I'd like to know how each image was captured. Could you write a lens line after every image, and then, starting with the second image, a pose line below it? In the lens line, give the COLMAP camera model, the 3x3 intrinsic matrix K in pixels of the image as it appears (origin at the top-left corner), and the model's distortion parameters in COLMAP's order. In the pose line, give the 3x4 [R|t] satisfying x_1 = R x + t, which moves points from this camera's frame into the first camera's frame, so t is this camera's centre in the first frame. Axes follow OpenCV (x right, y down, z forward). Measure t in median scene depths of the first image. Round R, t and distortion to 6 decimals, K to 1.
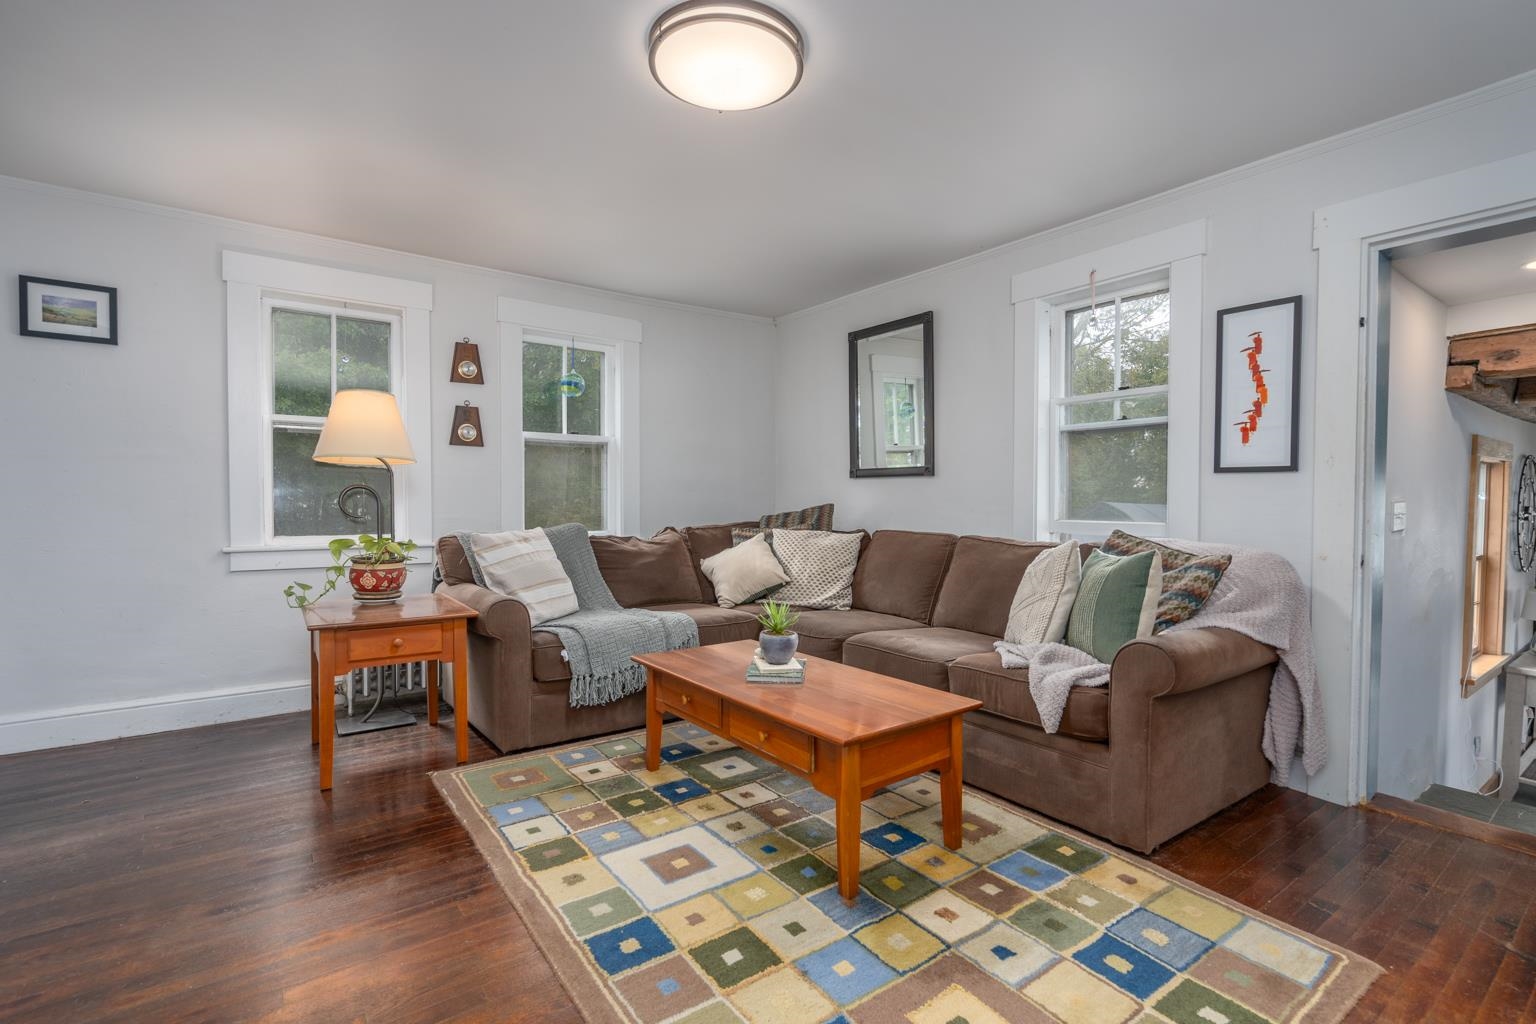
lens RADIAL K [[699.5, 0, 768.0], [0, 699.5, 512.0], [0, 0, 1]] dist [-0.000369, 0.000064]
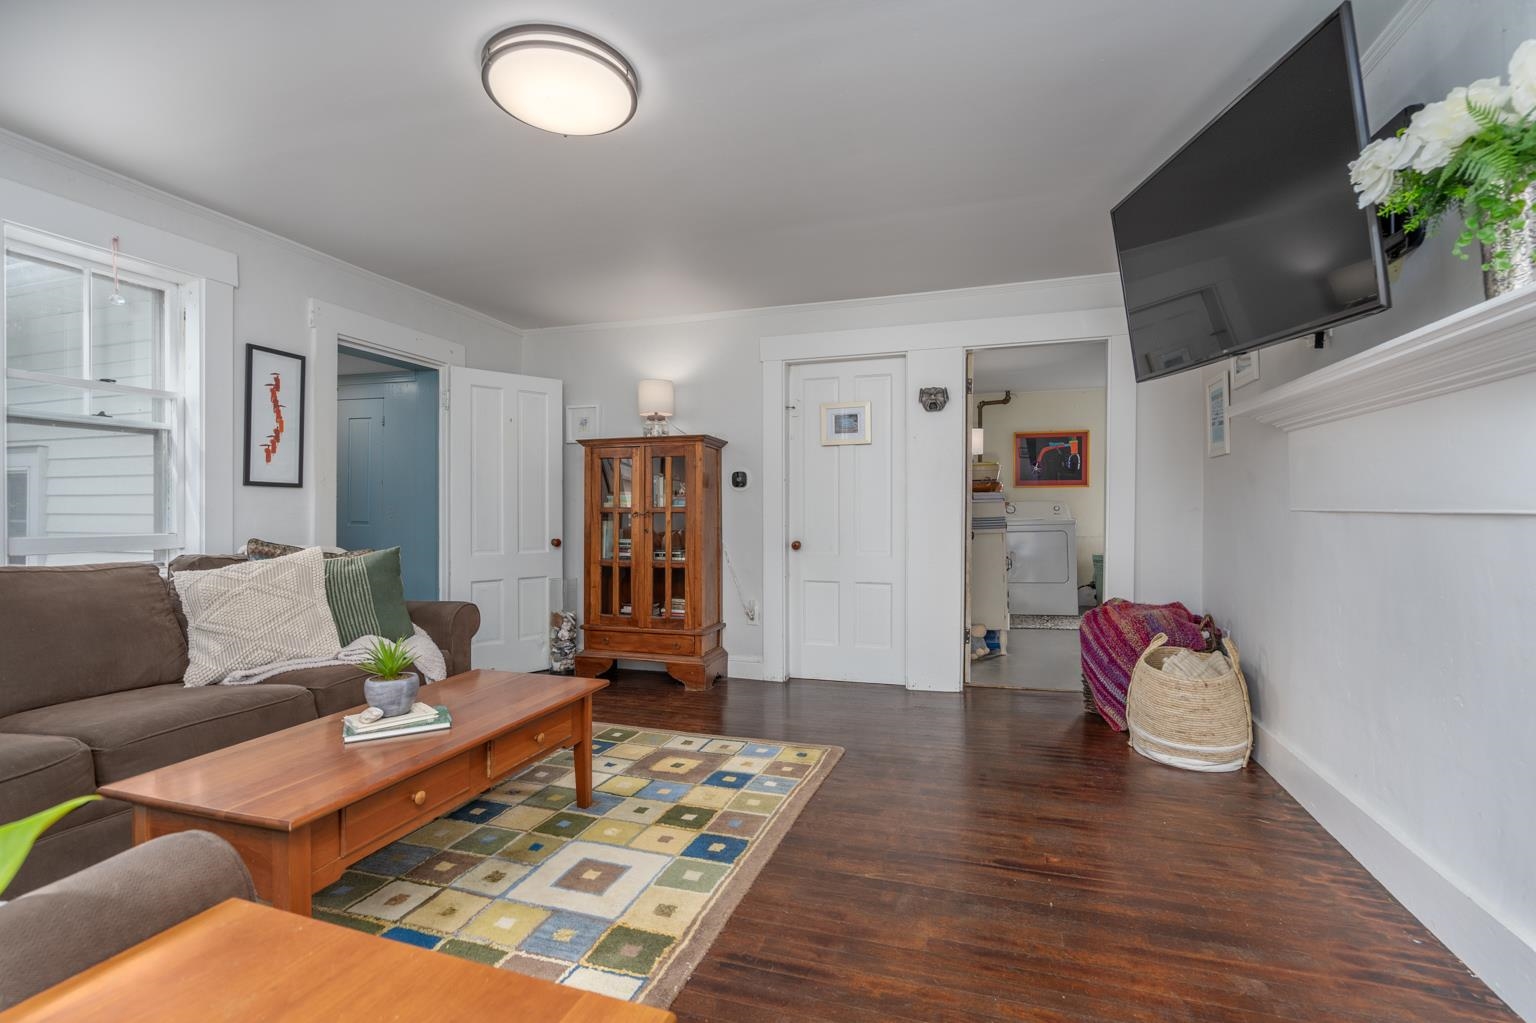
lens RADIAL K [[699.5, 0, 768.0], [0, 699.5, 511.5], [0, 0, 1]] dist [-0.000369, 0.000064]
pose [[-0.577763, -0.002232, 0.816201, -1.046163], [0.015805, 0.999778, 0.013922, -0.022893], [-0.816051, 0.020944, -0.577600, 1.316384]]
